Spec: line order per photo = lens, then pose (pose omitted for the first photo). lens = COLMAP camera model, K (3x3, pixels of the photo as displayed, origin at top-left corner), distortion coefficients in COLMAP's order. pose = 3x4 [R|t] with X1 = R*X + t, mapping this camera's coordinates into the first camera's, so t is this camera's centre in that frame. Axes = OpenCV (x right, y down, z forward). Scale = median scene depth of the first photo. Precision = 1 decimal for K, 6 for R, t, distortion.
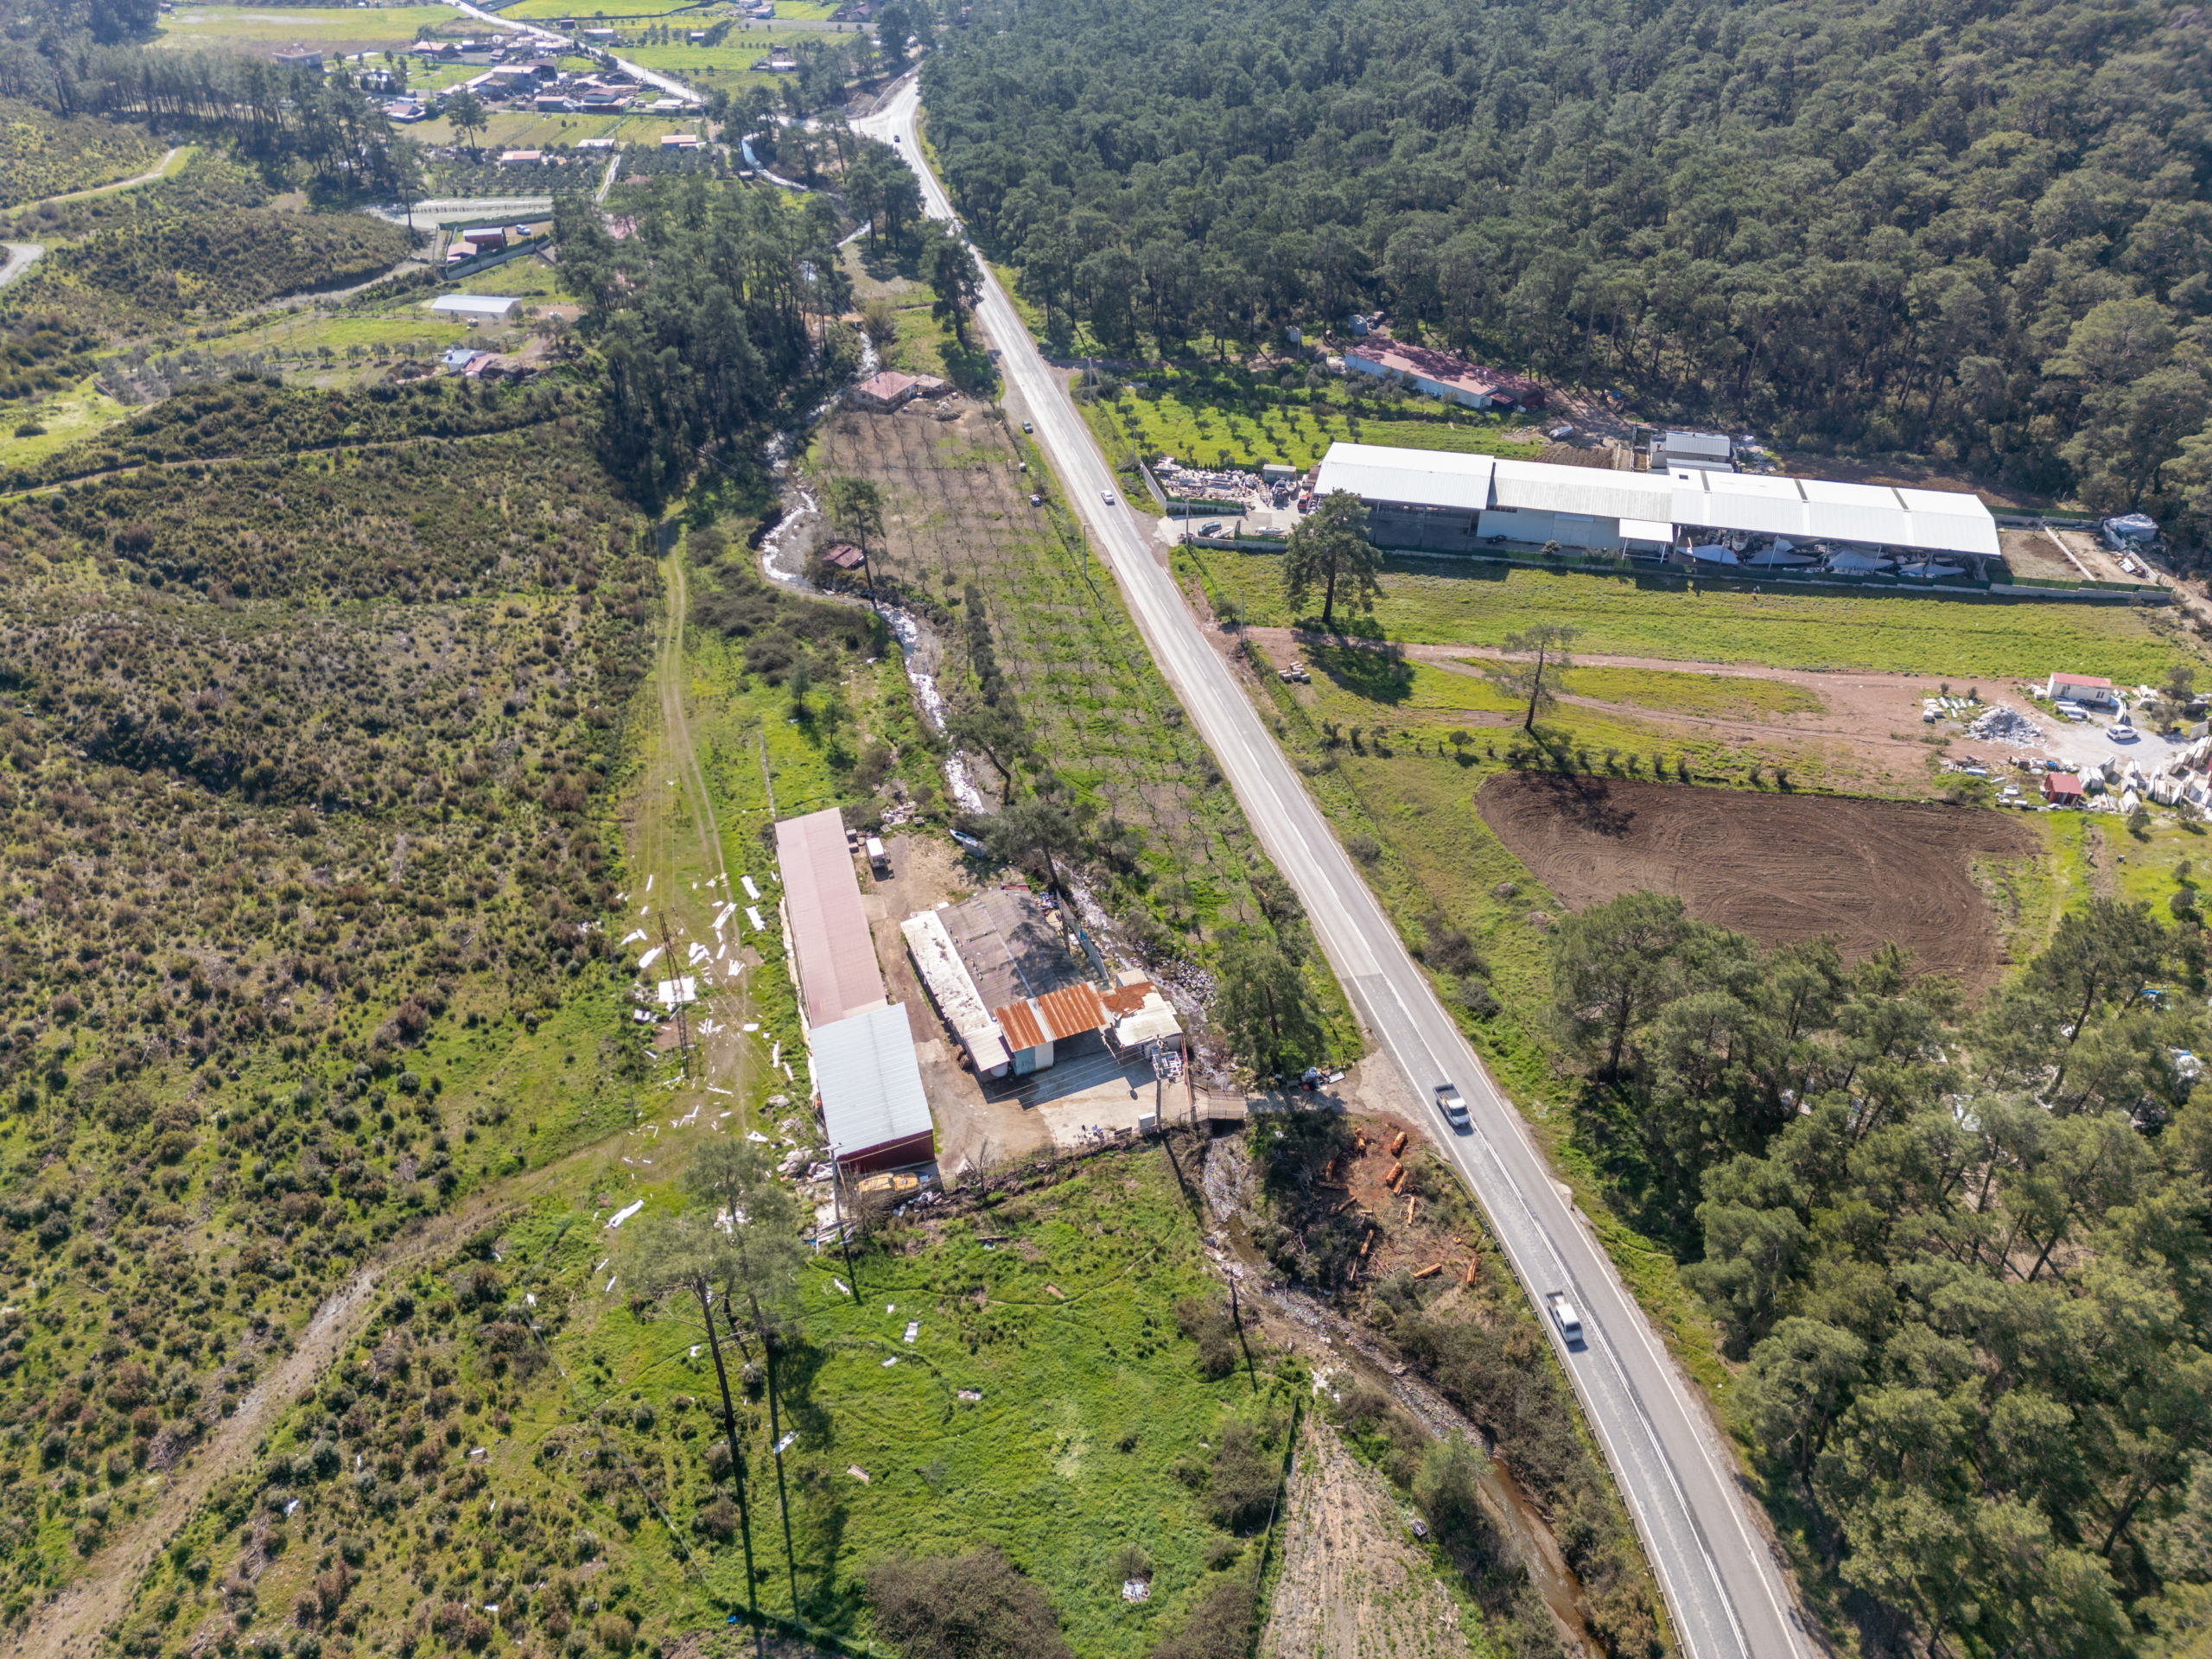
lens RADIAL K [[1545.9, 0, 1103.8], [0, 1545.9, 828.9], [0, 0, 1]] dist [0.078492, -0.074666]
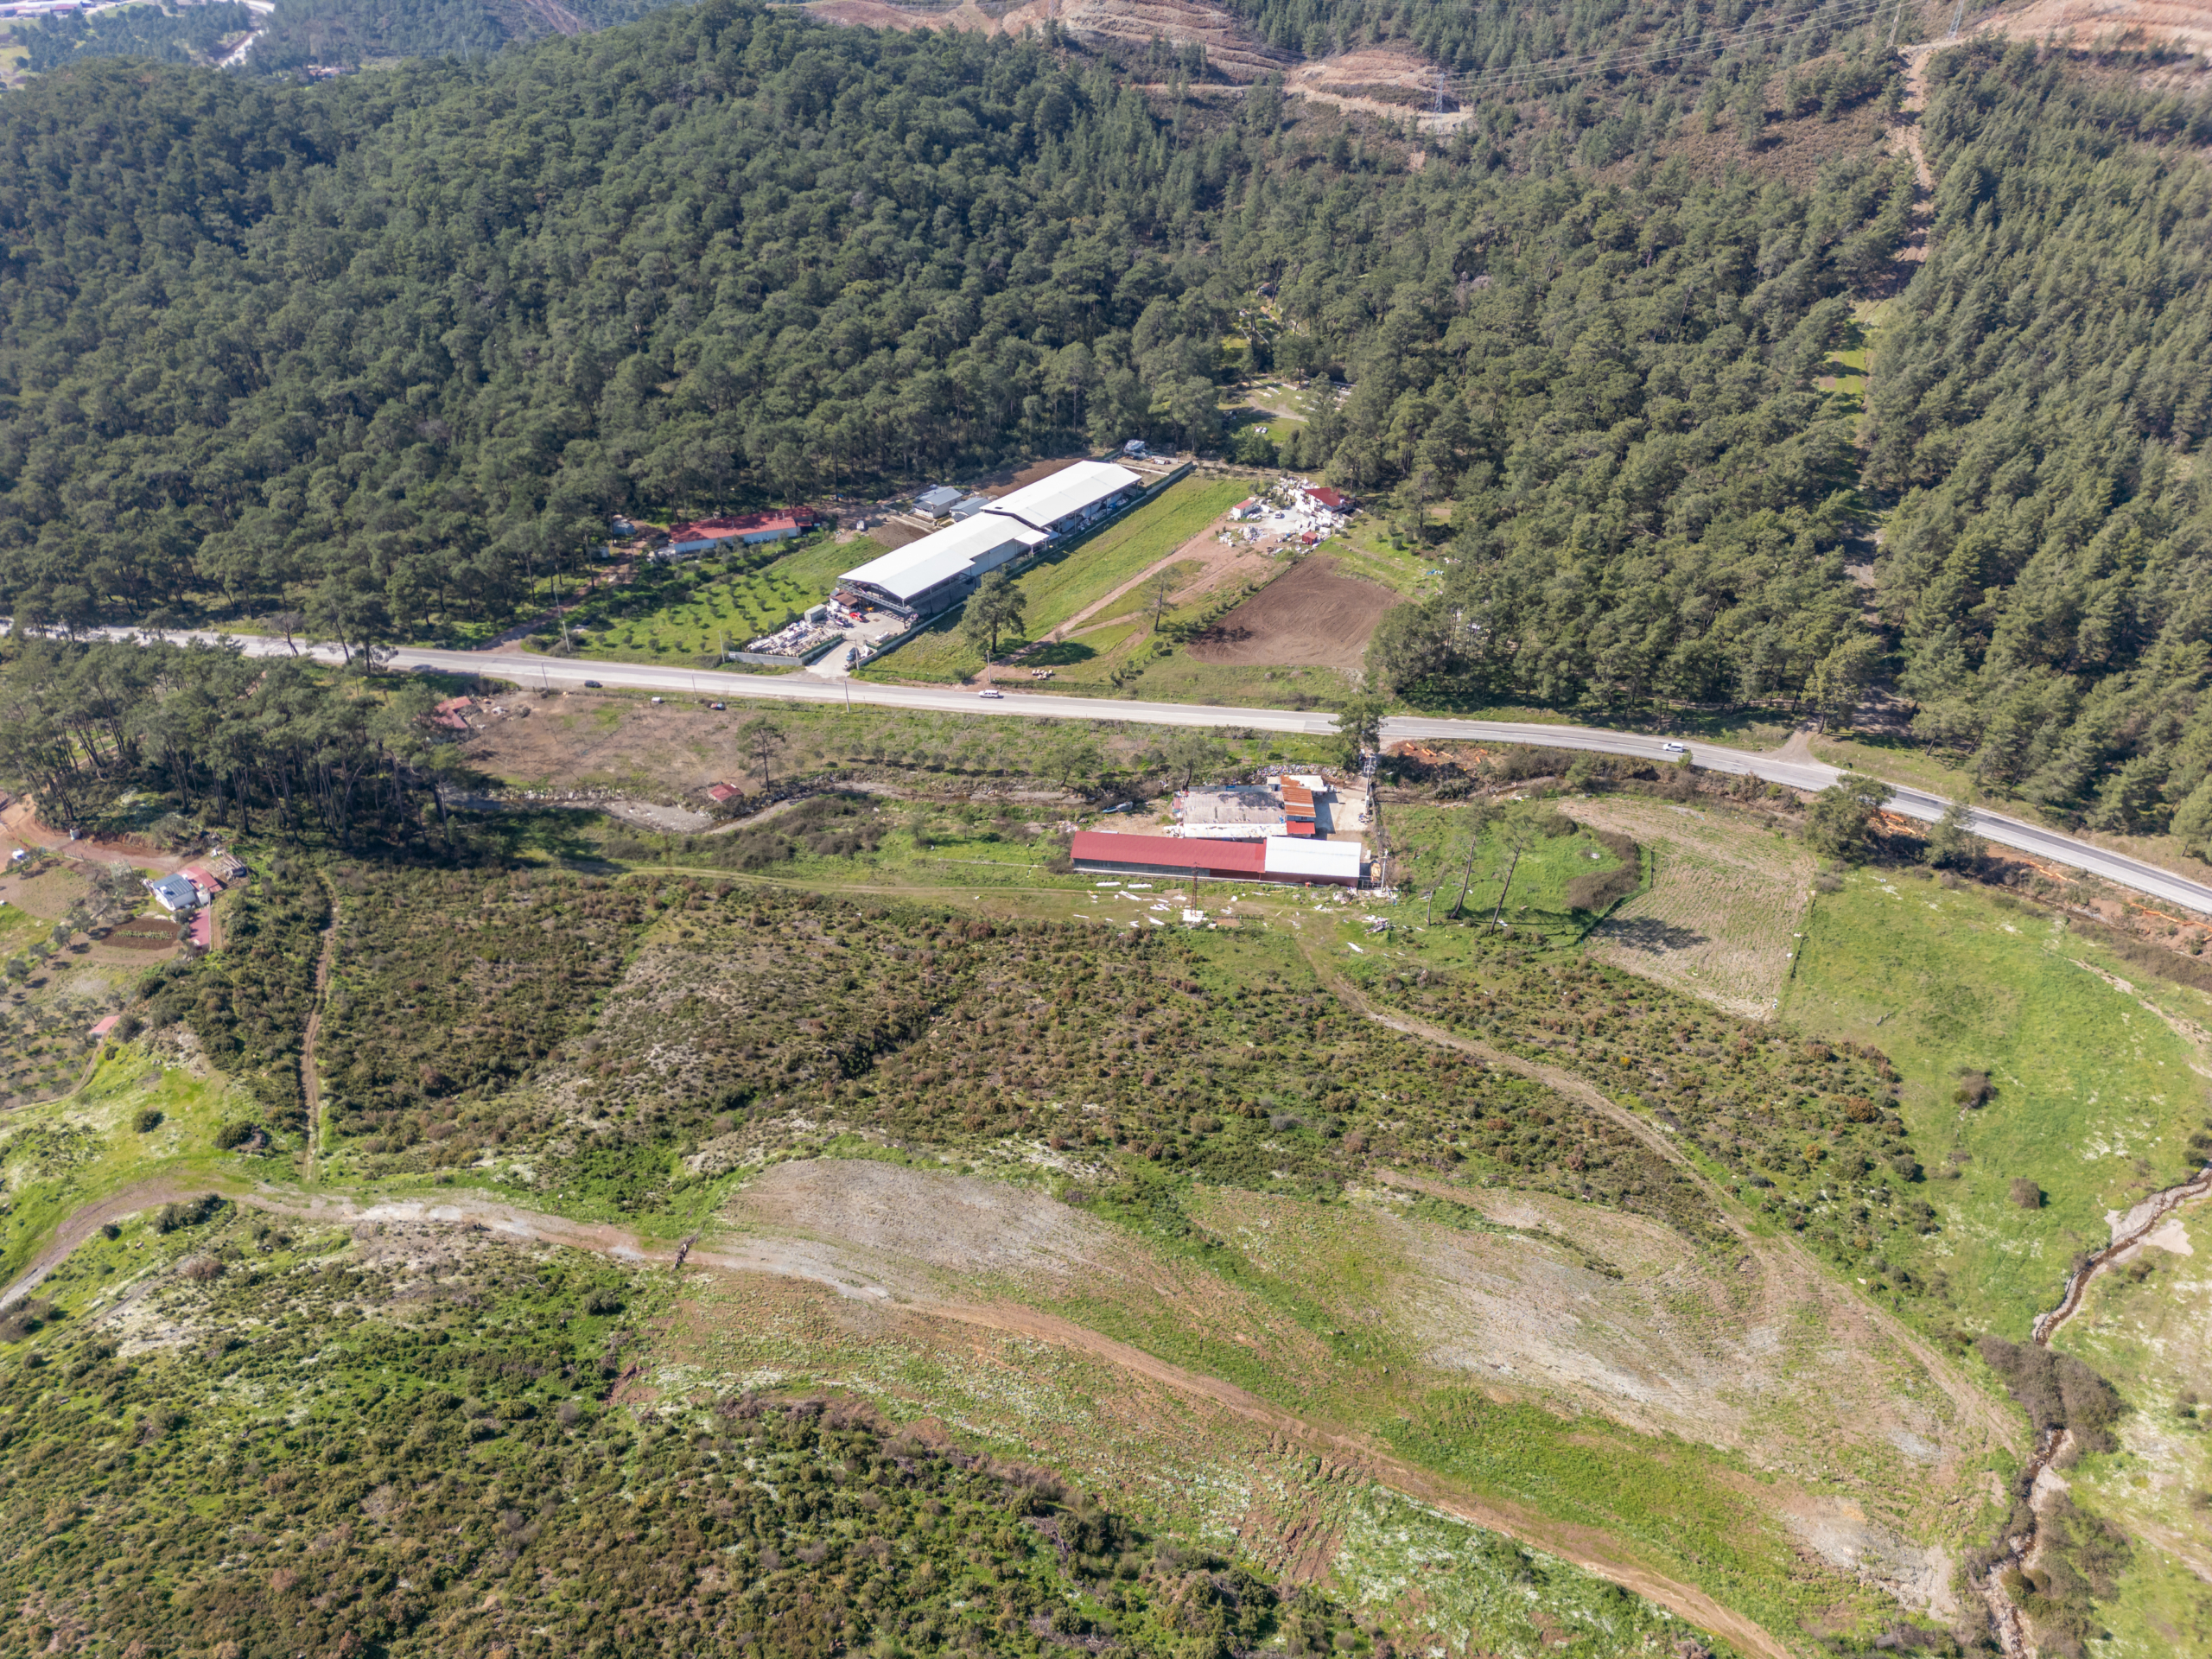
lens RADIAL K [[1545.9, 0, 1103.8], [0, 1545.9, 828.9], [0, 0, 1]] dist [0.078492, -0.074666]
pose [[0.391208, -0.513445, 0.763761, -1.135061], [0.545530, 0.797755, 0.256871, -0.338214], [-0.741184, 0.316165, 0.592188, 0.016121]]
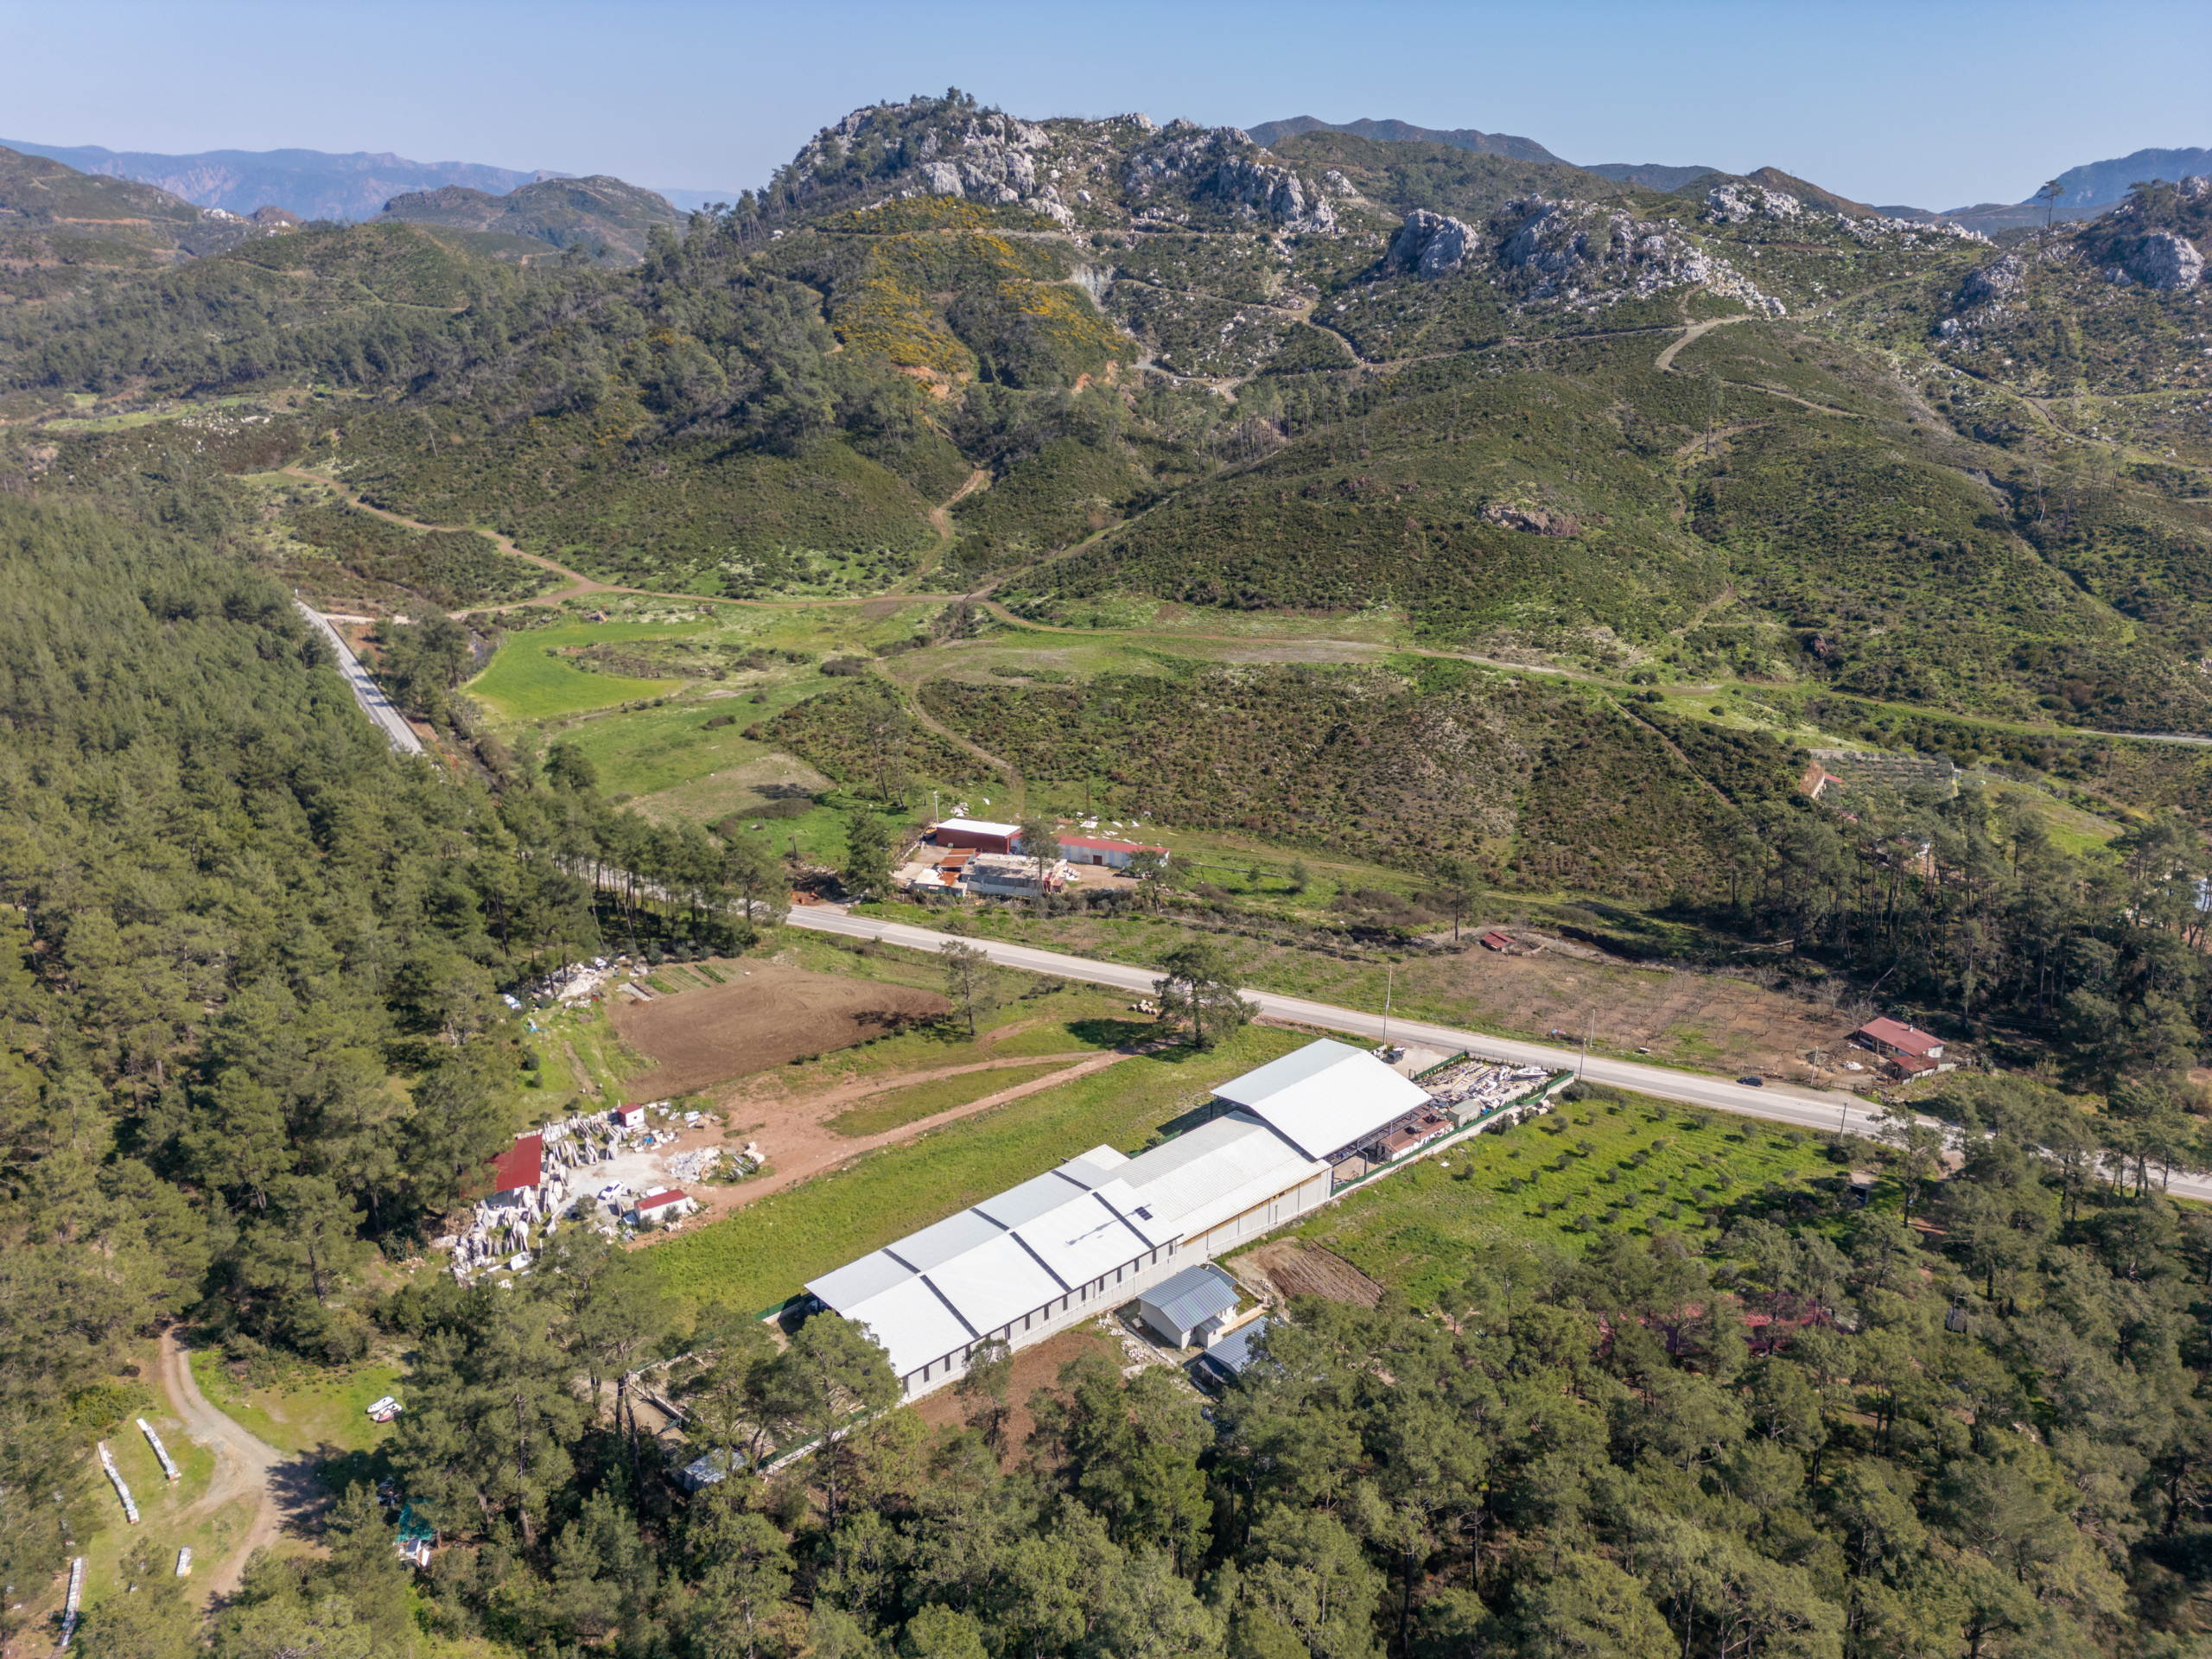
lens RADIAL K [[1545.9, 0, 1103.8], [0, 1545.9, 828.9], [0, 0, 1]] dist [0.078492, -0.074666]
pose [[-0.574816, 0.304169, -0.759650, 1.026083], [-0.479440, 0.627120, 0.613888, -0.925088], [0.663117, 0.717079, -0.214647, 1.079406]]
